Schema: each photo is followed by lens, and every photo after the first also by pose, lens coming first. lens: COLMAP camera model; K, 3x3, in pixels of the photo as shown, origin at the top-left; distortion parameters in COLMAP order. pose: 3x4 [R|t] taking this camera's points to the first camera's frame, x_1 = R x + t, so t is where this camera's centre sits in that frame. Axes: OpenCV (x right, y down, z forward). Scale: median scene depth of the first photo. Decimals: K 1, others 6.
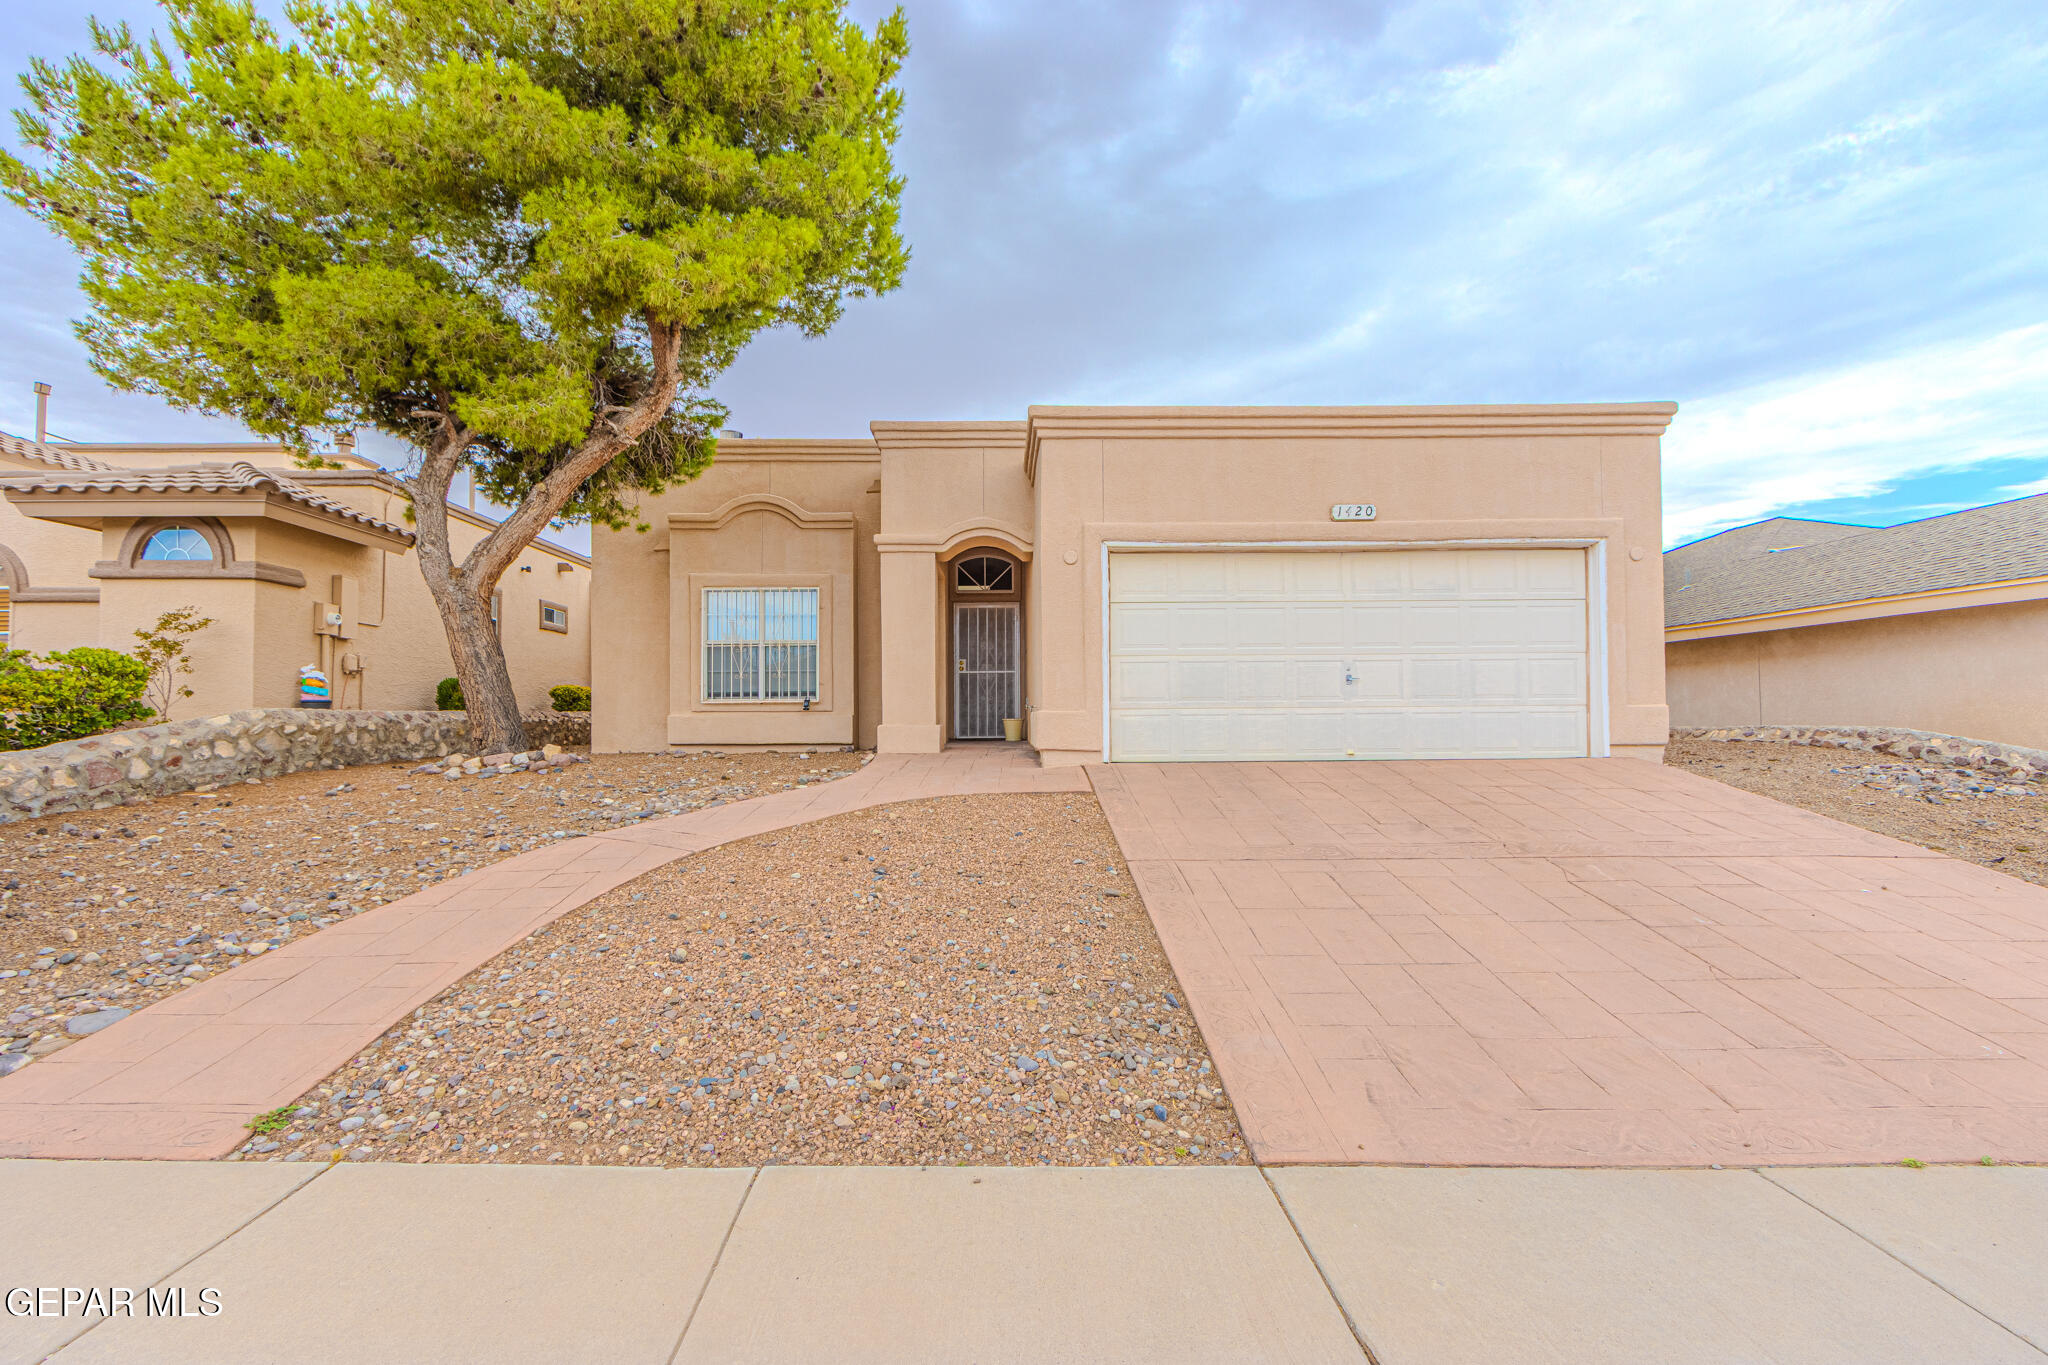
lens RADIAL K [[941.2, 0, 1014.3], [0, 941.2, 691.6], [0, 0, 1]] dist [0.005318, -0.001234]
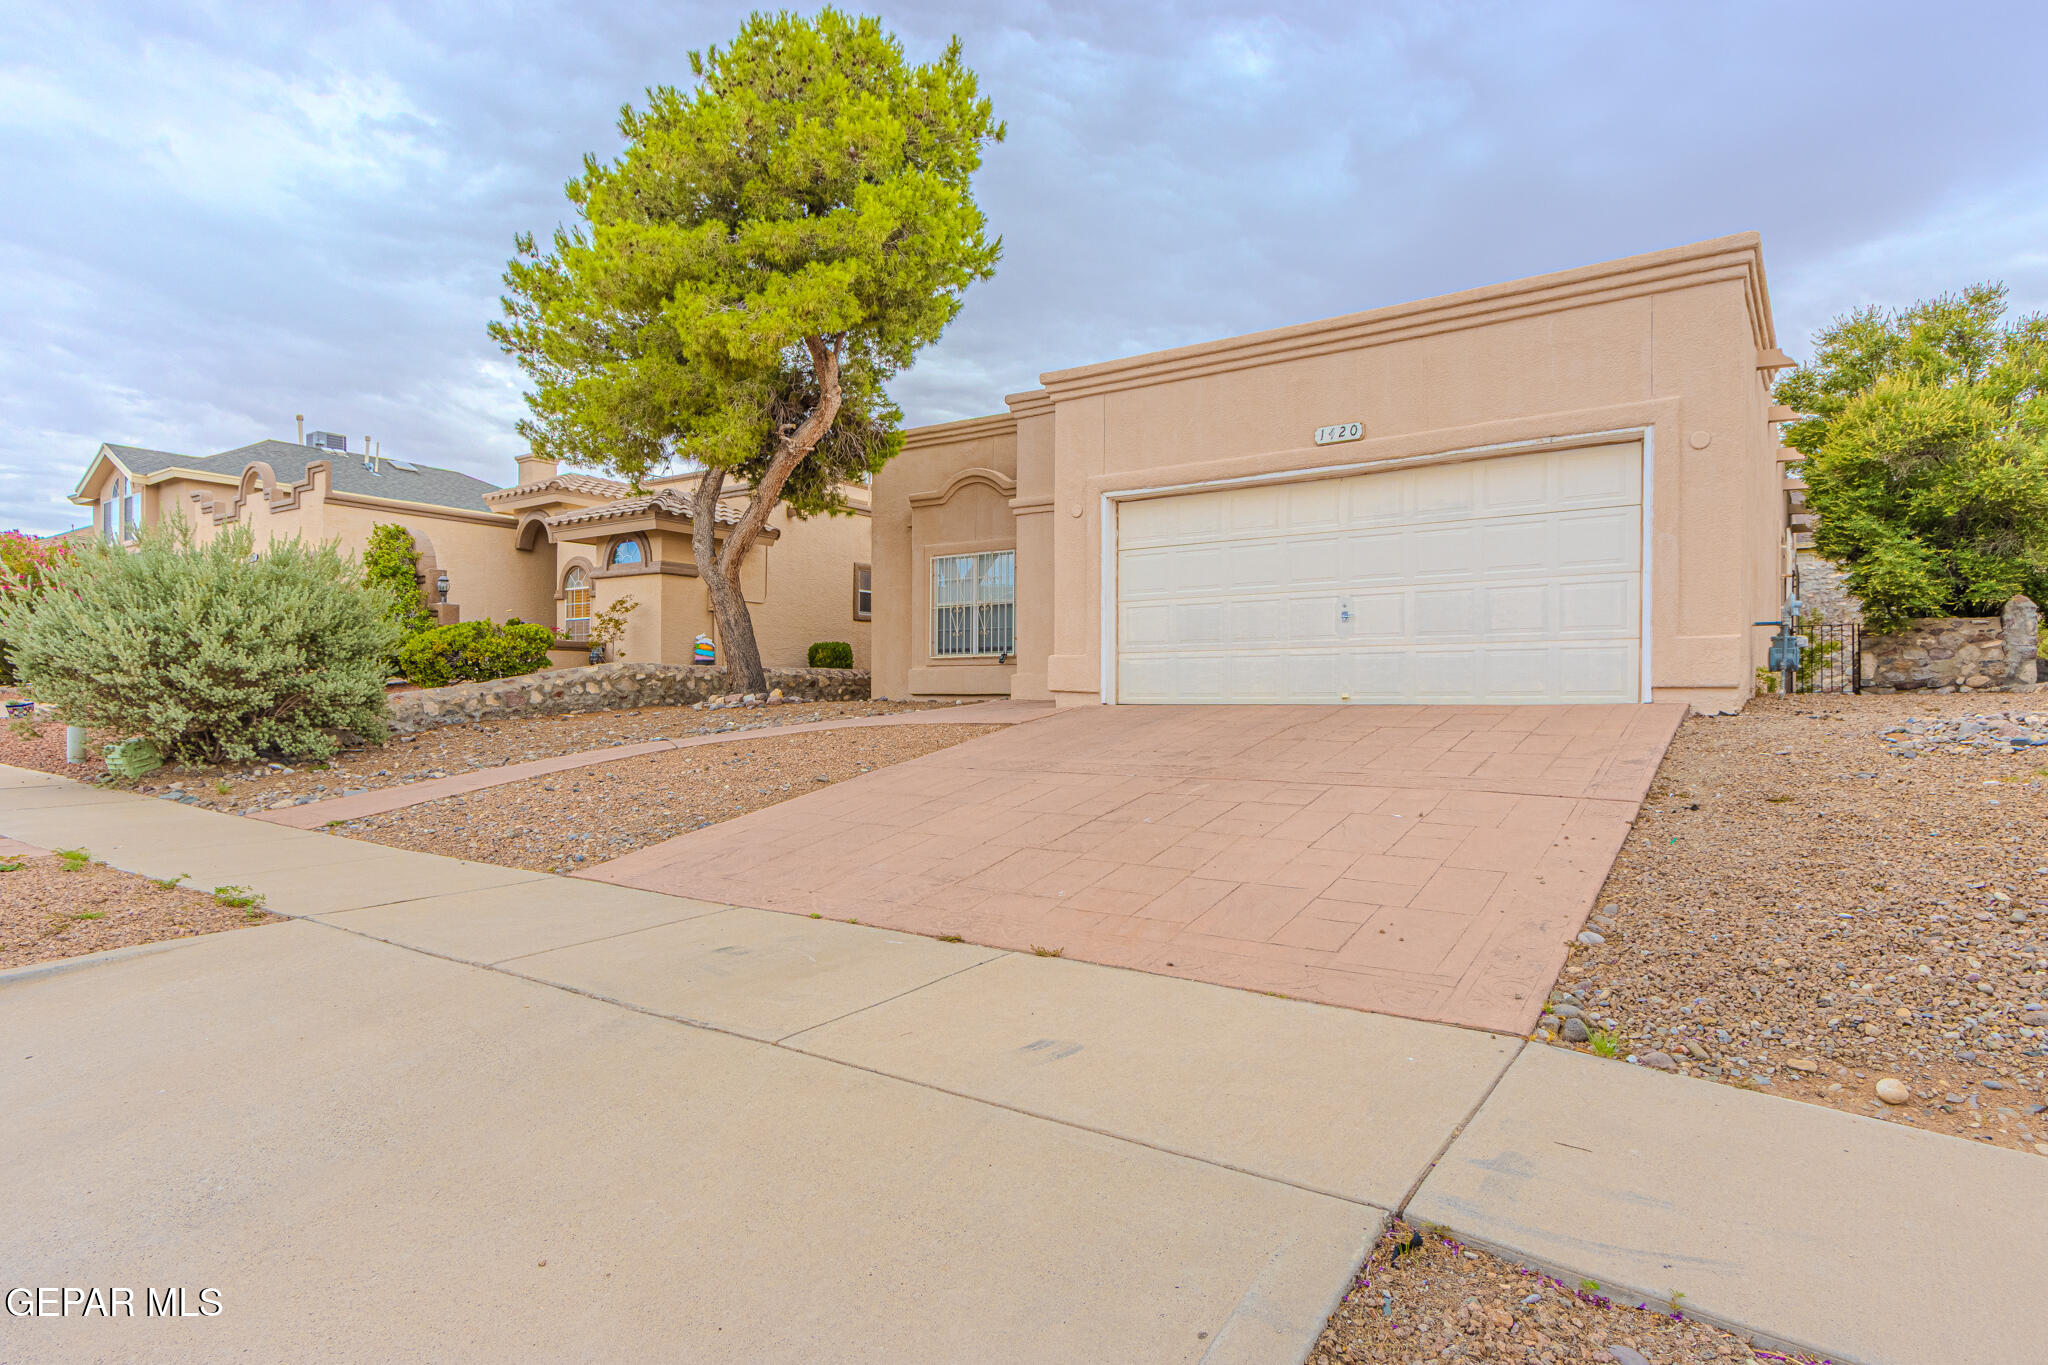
lens RADIAL K [[1150.5, 0, 1018.3], [0, 1150.5, 697.4], [0, 0, 1]] dist [0.005530, 0.000625]
pose [[0.808973, 0.005820, -0.587817, 0.746080], [0.010360, 0.999655, 0.024155, 0.034930], [0.587754, -0.025630, 0.808633, -0.092992]]
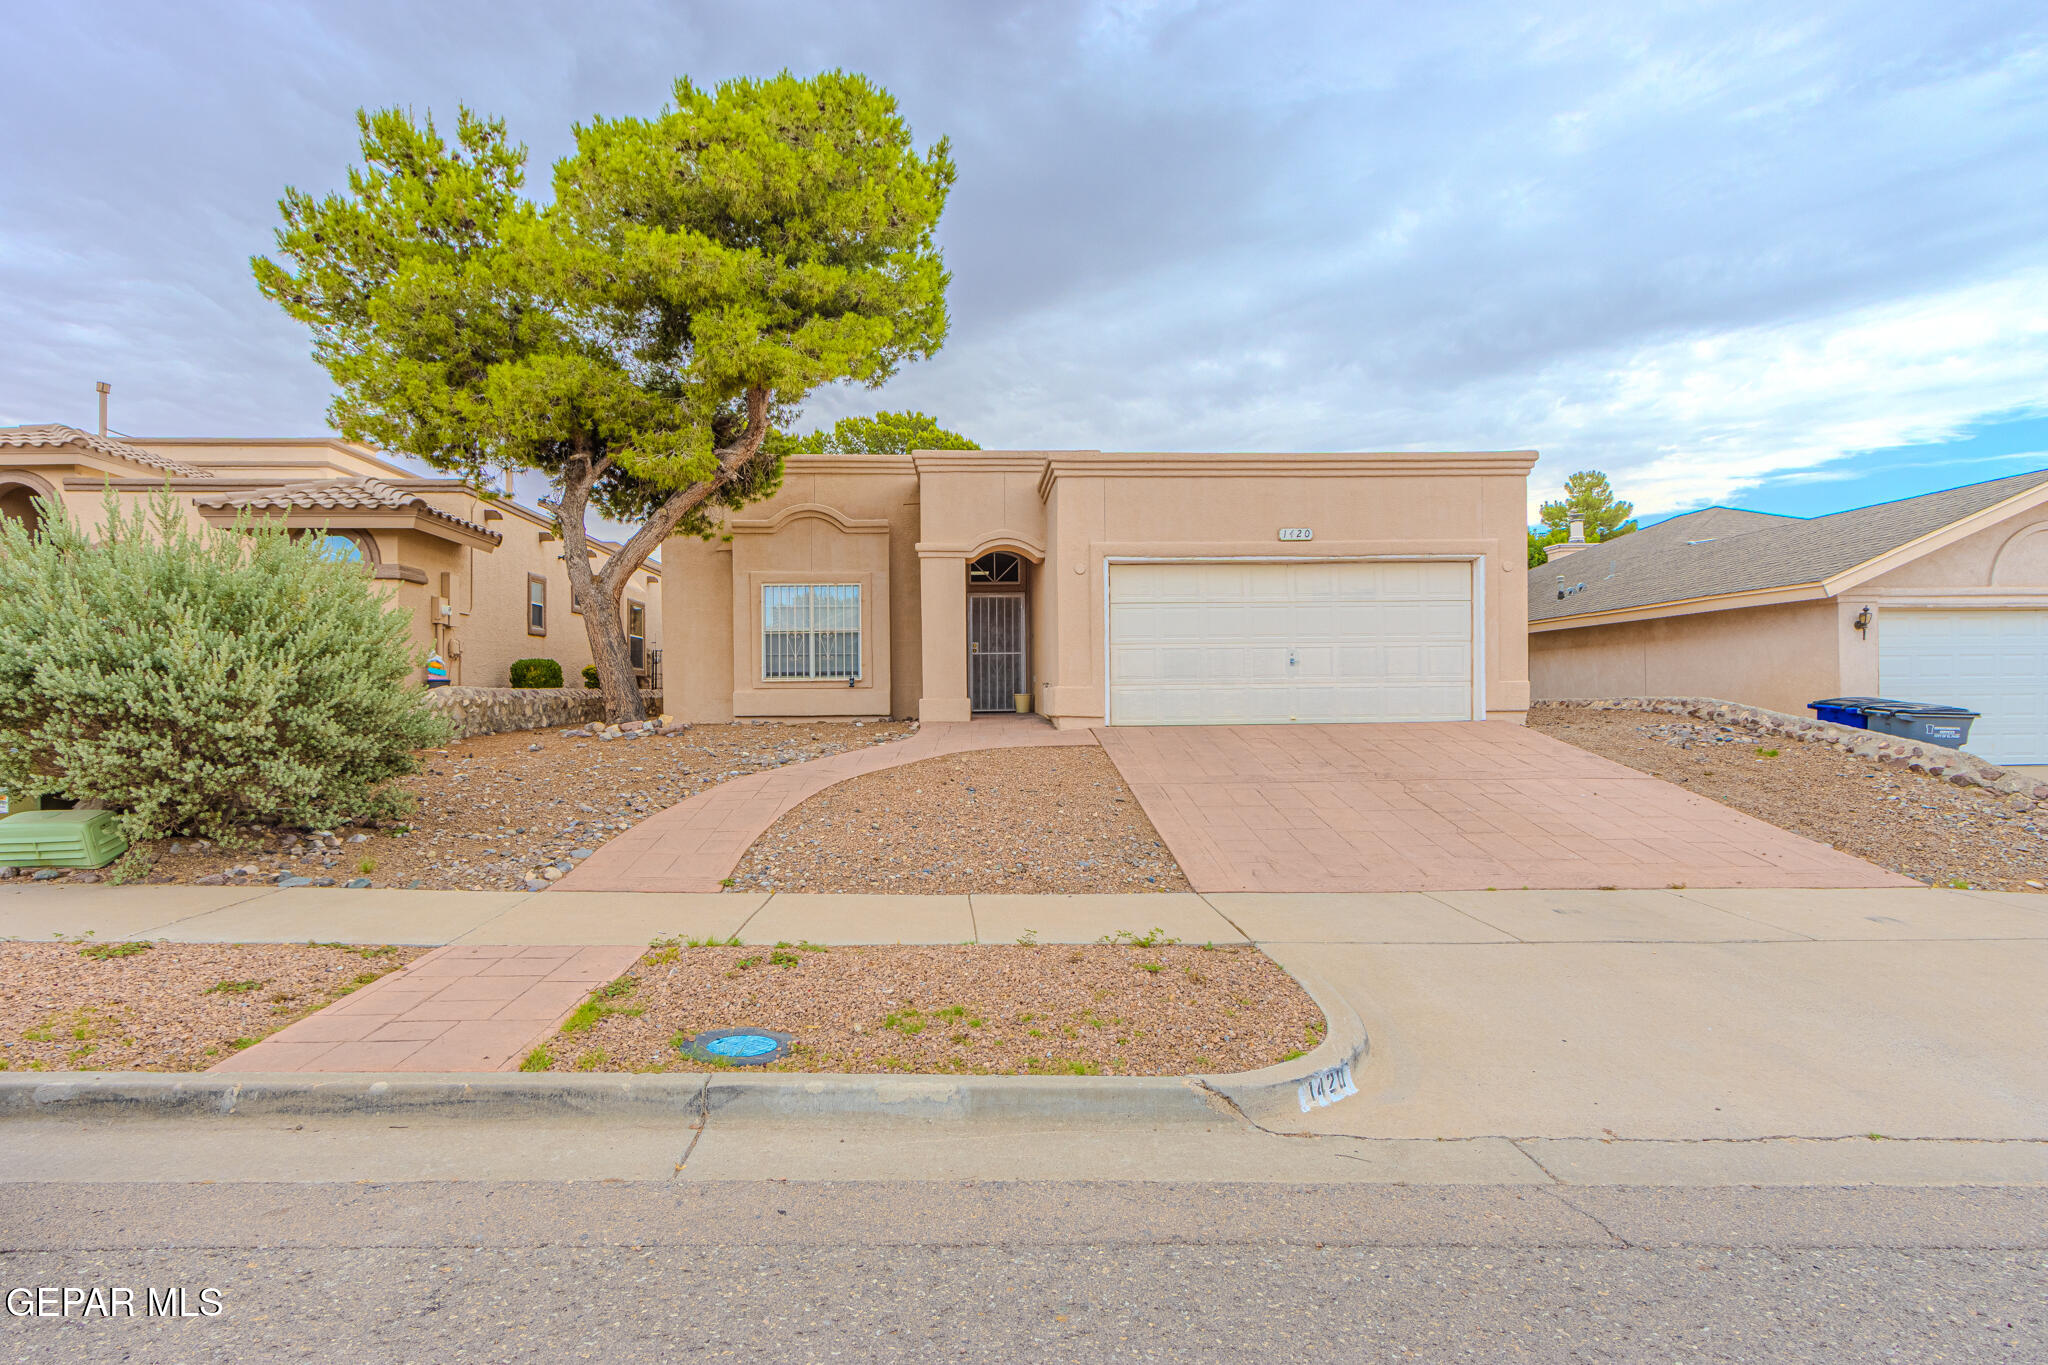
lens RADIAL K [[1088.1, 0, 1014.2], [0, 1088.1, 691.9], [0, 0, 1]] dist [0.002171, 0.000658]
pose [[0.999371, -0.002977, 0.035340, -0.082158], [0.002158, 0.999729, 0.023197, -0.007198], [-0.035399, -0.023106, 0.999106, -0.488393]]
